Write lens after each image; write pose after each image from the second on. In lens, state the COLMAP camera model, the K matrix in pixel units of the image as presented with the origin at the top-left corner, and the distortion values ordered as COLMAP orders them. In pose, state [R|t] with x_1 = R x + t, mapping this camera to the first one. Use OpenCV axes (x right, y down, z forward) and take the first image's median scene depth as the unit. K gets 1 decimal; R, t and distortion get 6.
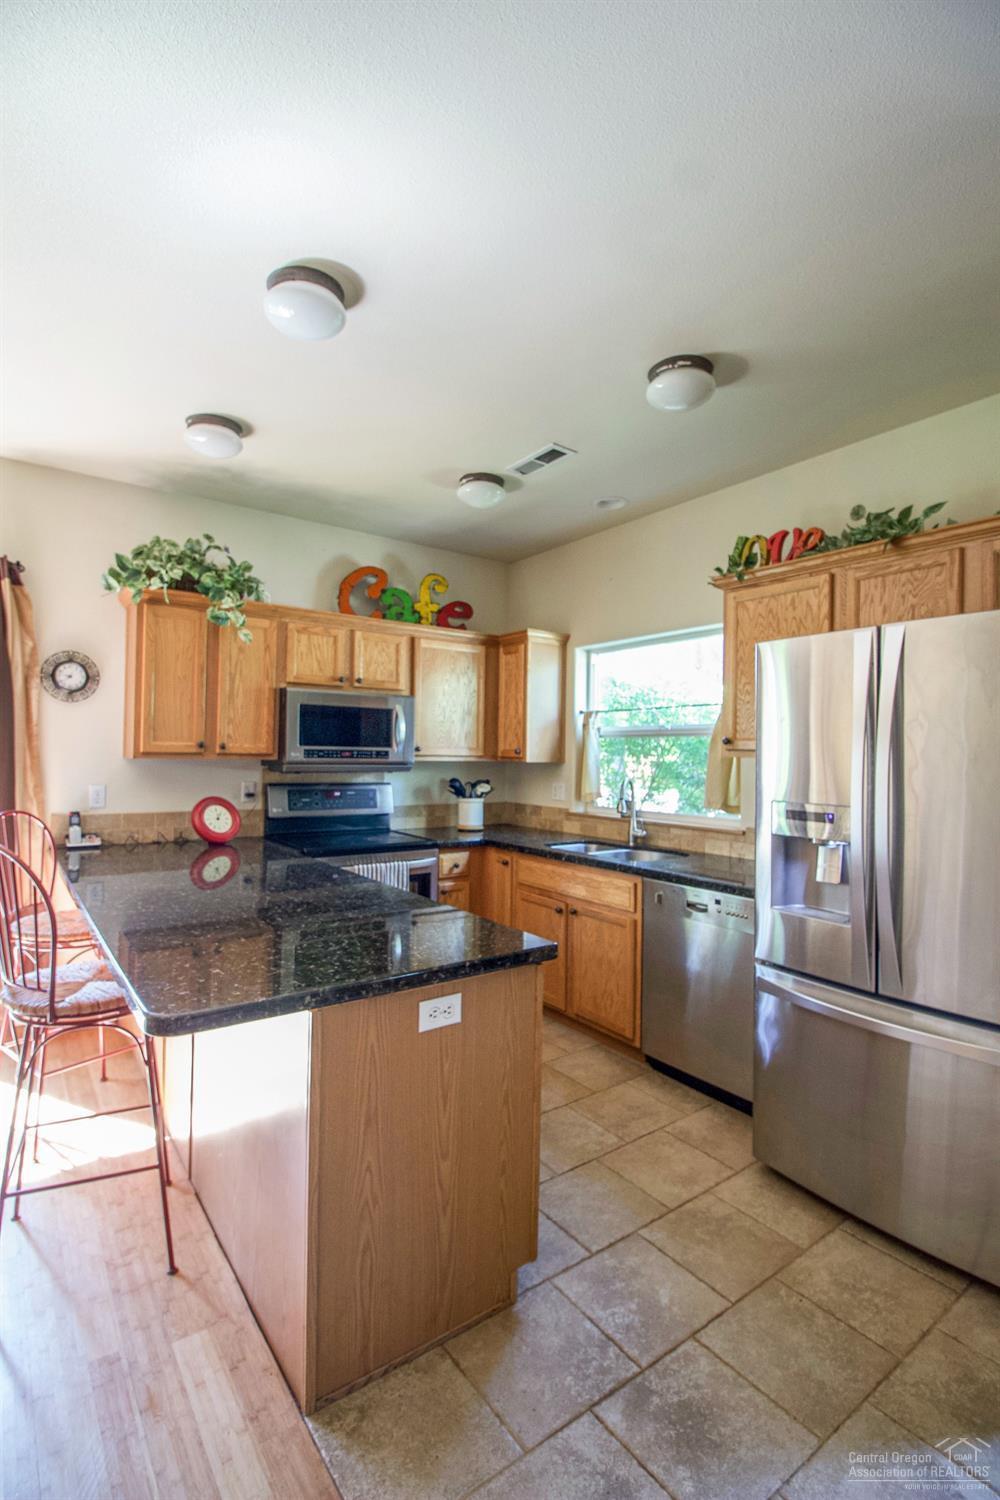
lens RADIAL K [[700.4, 0, 497.3], [0, 700.4, 753.9], [0, 0, 1]] dist [0.001153, -0.004127]
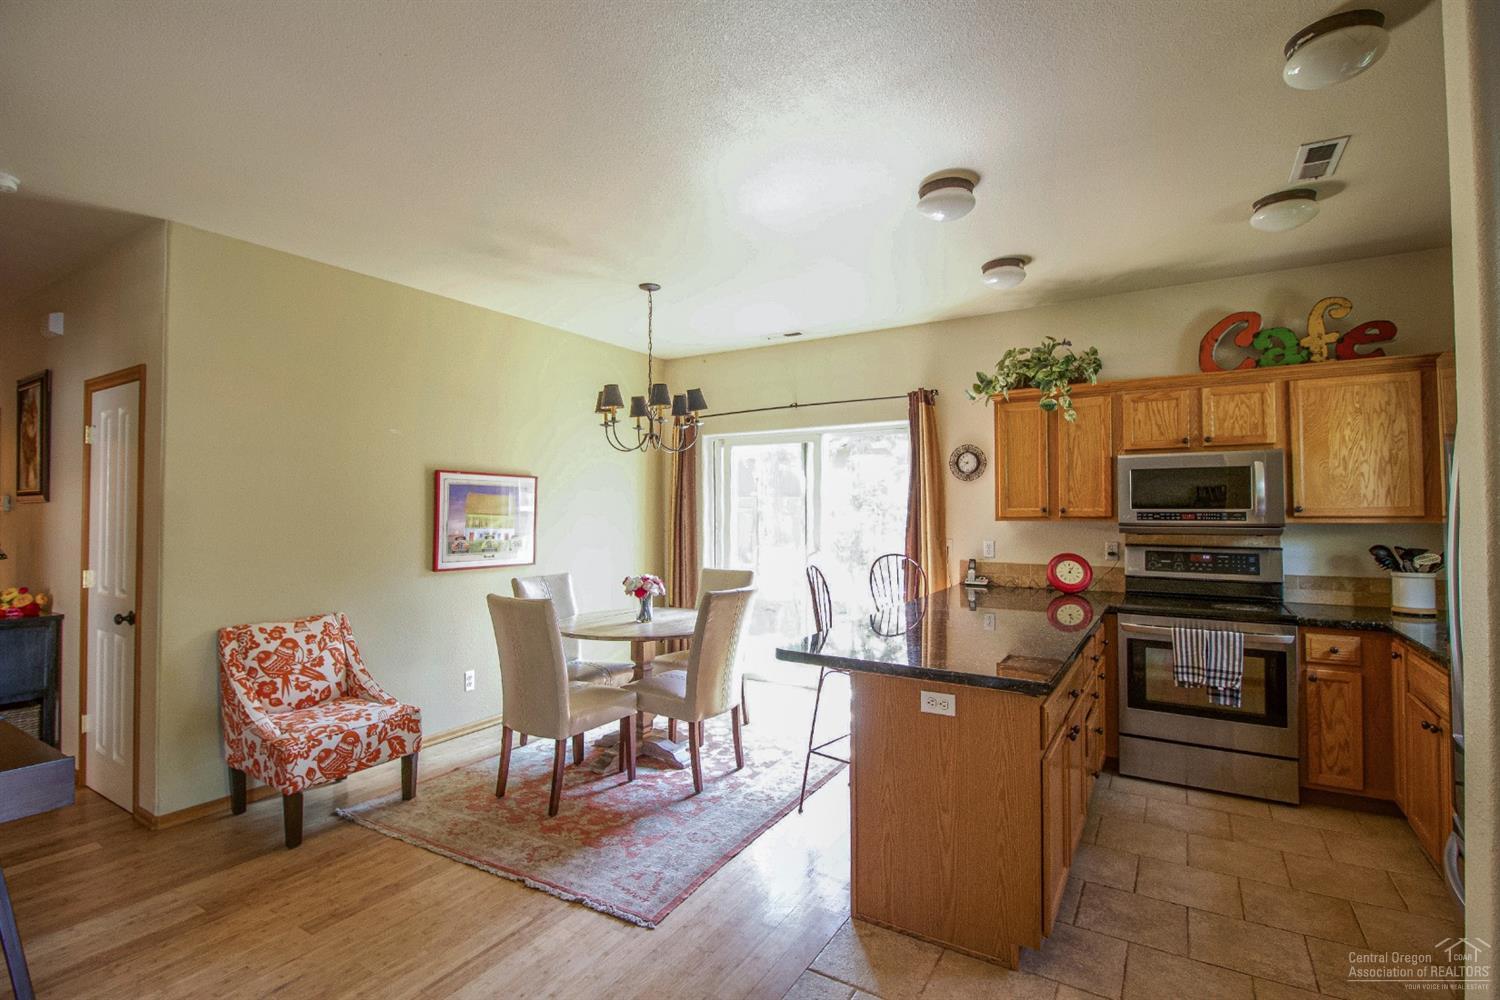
lens RADIAL K [[700.4, 0, 741.5], [0, 700.4, 498.0], [0, 0, 1]] dist [0.001153, -0.004127]
pose [[0.366231, -0.032099, -0.929970, 0.481165], [0.009125, 0.999481, -0.030904, -0.000344], [0.930479, 0.002832, 0.366334, 0.054321]]
